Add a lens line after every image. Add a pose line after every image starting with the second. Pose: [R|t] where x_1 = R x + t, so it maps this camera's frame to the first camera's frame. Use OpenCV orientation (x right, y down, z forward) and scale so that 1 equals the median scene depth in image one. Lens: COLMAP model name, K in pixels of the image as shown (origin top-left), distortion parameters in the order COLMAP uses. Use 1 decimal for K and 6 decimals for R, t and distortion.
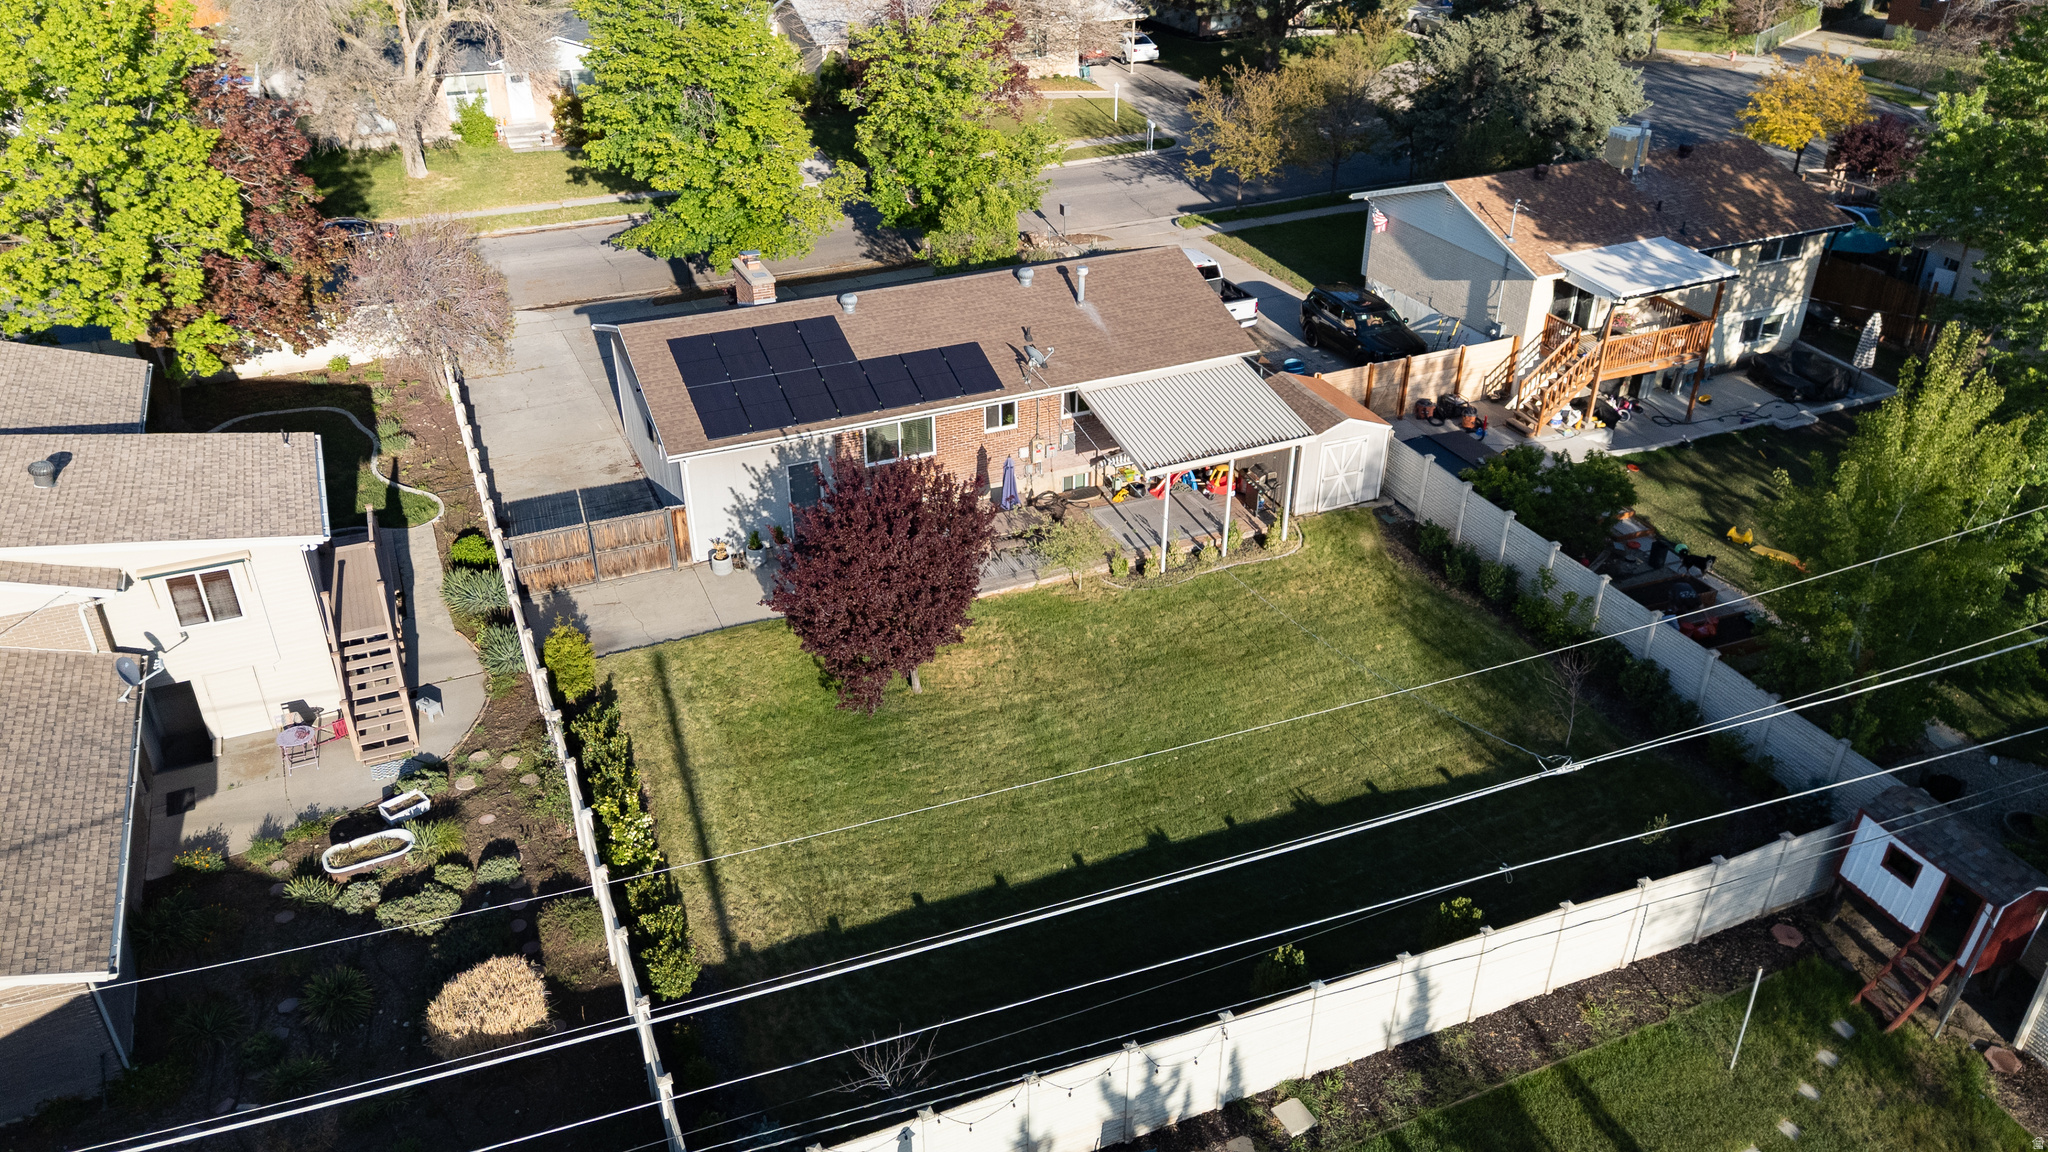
lens RADIAL K [[1512.5, 0, 1024.0], [0, 1512.5, 576.0], [0, 0, 1]] dist [0.076467, -0.070120]
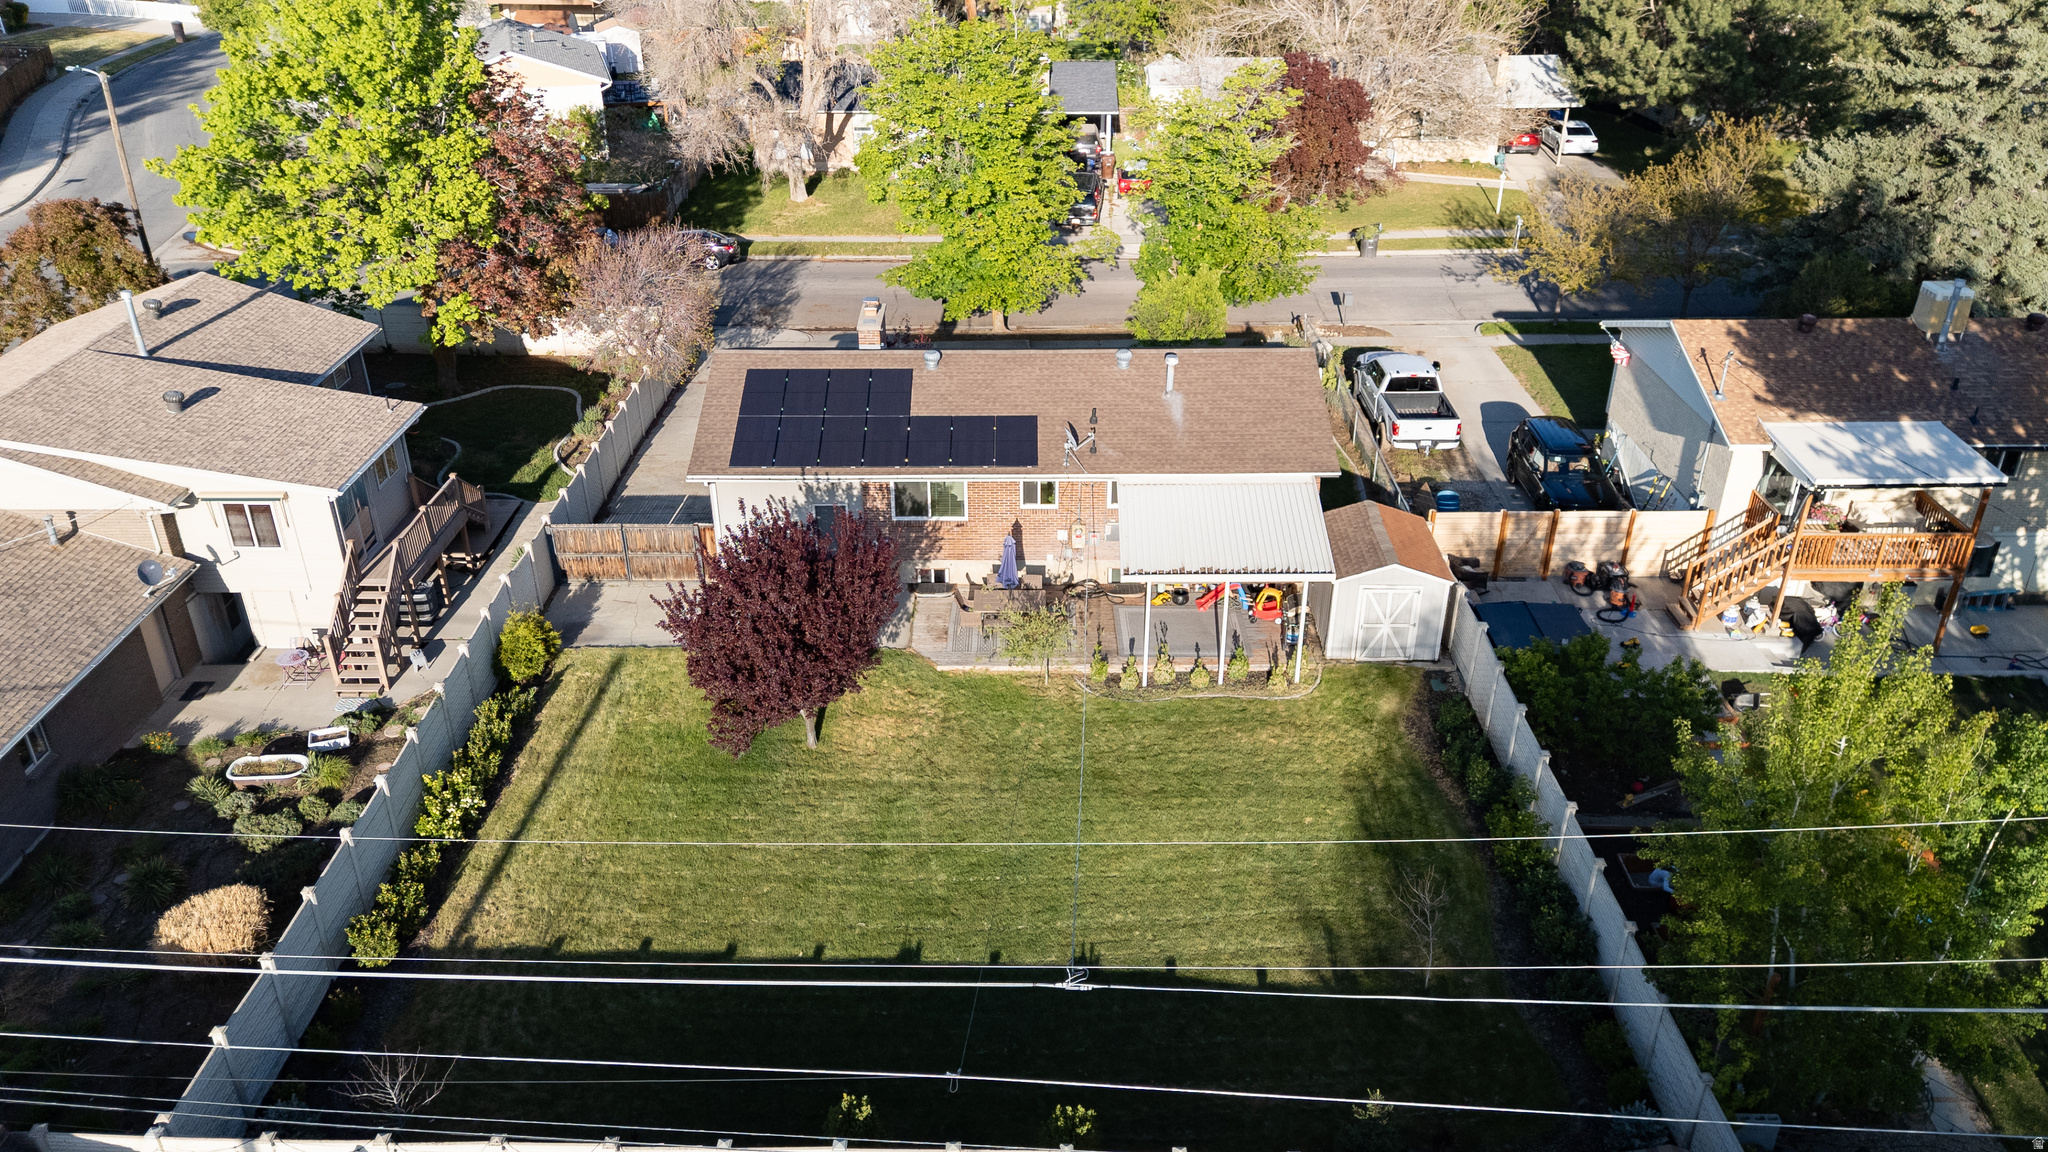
lens RADIAL K [[1512.5, 0, 1024.0], [0, 1512.5, 576.0], [0, 0, 1]] dist [0.076467, -0.070120]
pose [[0.912816, 0.190908, -0.360999, 0.329225], [-0.202993, 0.979170, 0.004532, -0.055292], [0.354344, 0.069143, 0.932555, 0.092020]]
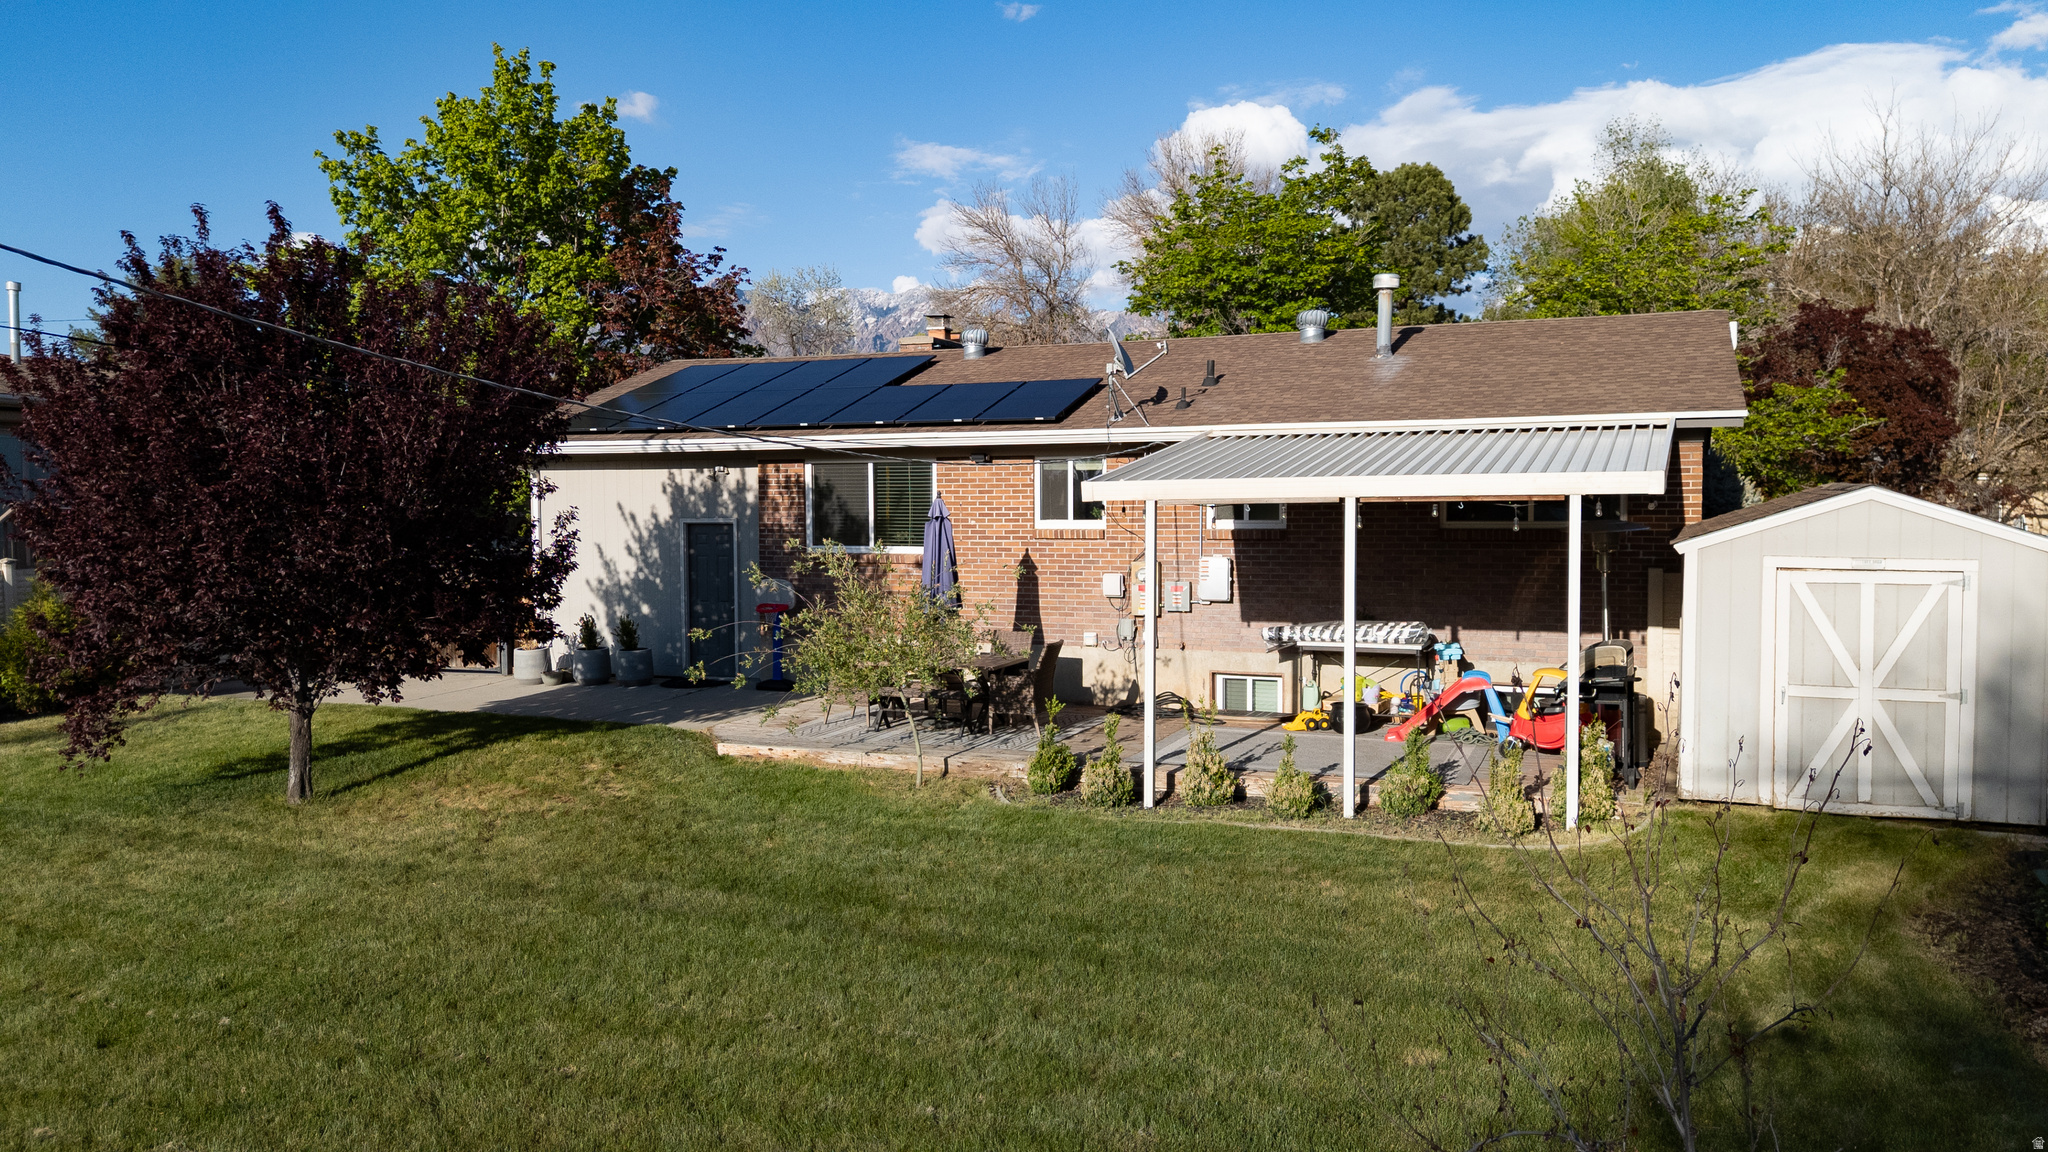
lens RADIAL K [[1512.5, 0, 1024.0], [0, 1512.5, 576.0], [0, 0, 1]] dist [0.076467, -0.070120]
pose [[0.700601, 0.037999, -0.712540, 0.307896], [-0.353225, 0.886116, -0.300050, 0.063258], [0.619992, 0.461903, 0.634237, 0.685118]]
